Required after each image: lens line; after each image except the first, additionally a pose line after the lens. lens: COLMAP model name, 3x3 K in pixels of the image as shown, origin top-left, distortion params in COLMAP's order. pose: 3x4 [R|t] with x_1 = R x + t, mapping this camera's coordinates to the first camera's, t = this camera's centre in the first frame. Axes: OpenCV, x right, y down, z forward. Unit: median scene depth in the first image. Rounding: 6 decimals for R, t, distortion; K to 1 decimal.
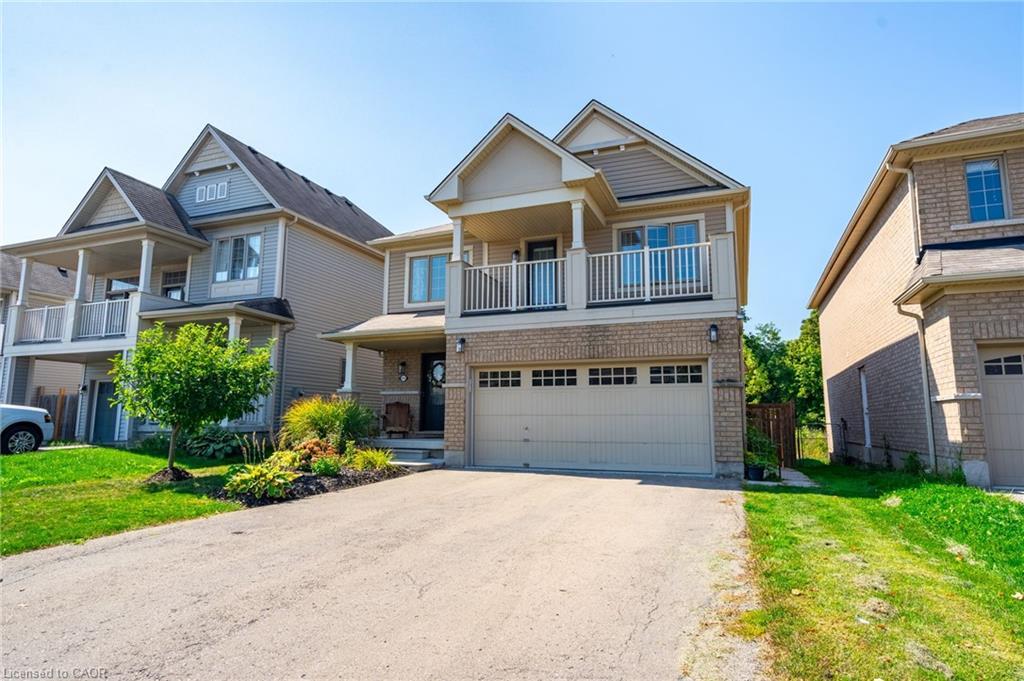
lens RADIAL K [[575.7, 0, 510.2], [0, 575.7, 340.4], [0, 0, 1]] dist [0.006365, 0.000295]
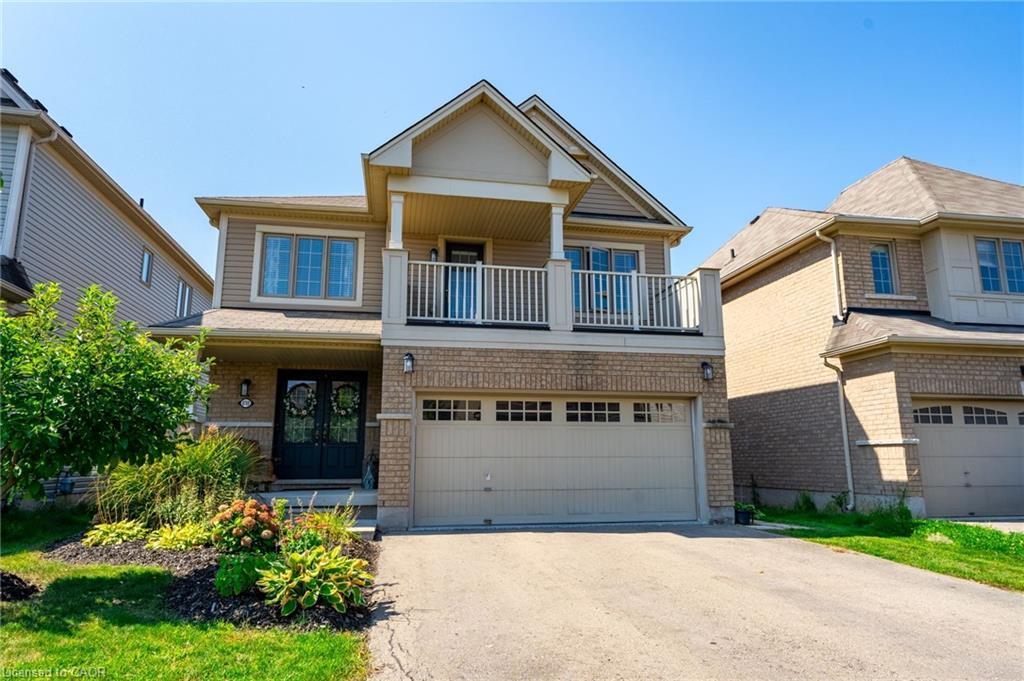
lens RADIAL K [[624.4, 0, 510.8], [0, 624.4, 341.8], [0, 0, 1]] dist [0.006368, 0.004158]
pose [[0.844709, 0.094150, 0.526881, -0.412626], [-0.069207, 0.995356, -0.066909, 0.027162], [-0.530733, 0.020055, 0.847302, 0.255120]]
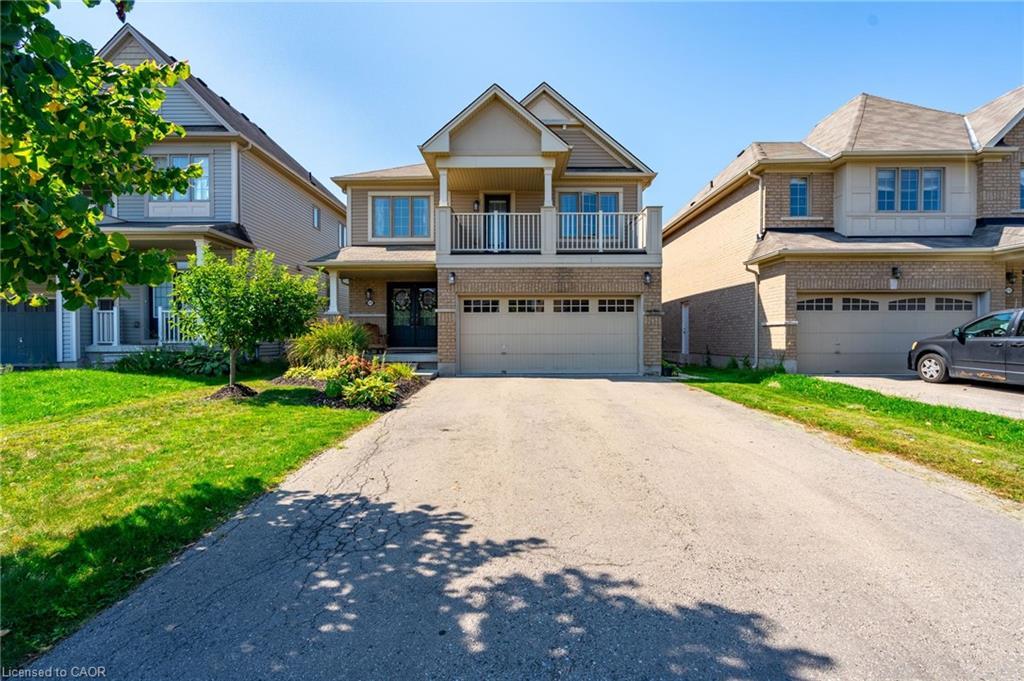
lens RADIAL K [[467.5, 0, 511.8], [0, 467.5, 341.4], [0, 0, 1]] dist [-0.004398, 0.002000]
pose [[0.931396, -0.009298, 0.363890, -0.340894], [-0.044768, 0.989159, 0.139861, -0.003247], [-0.361245, -0.146557, 0.920882, 0.017839]]
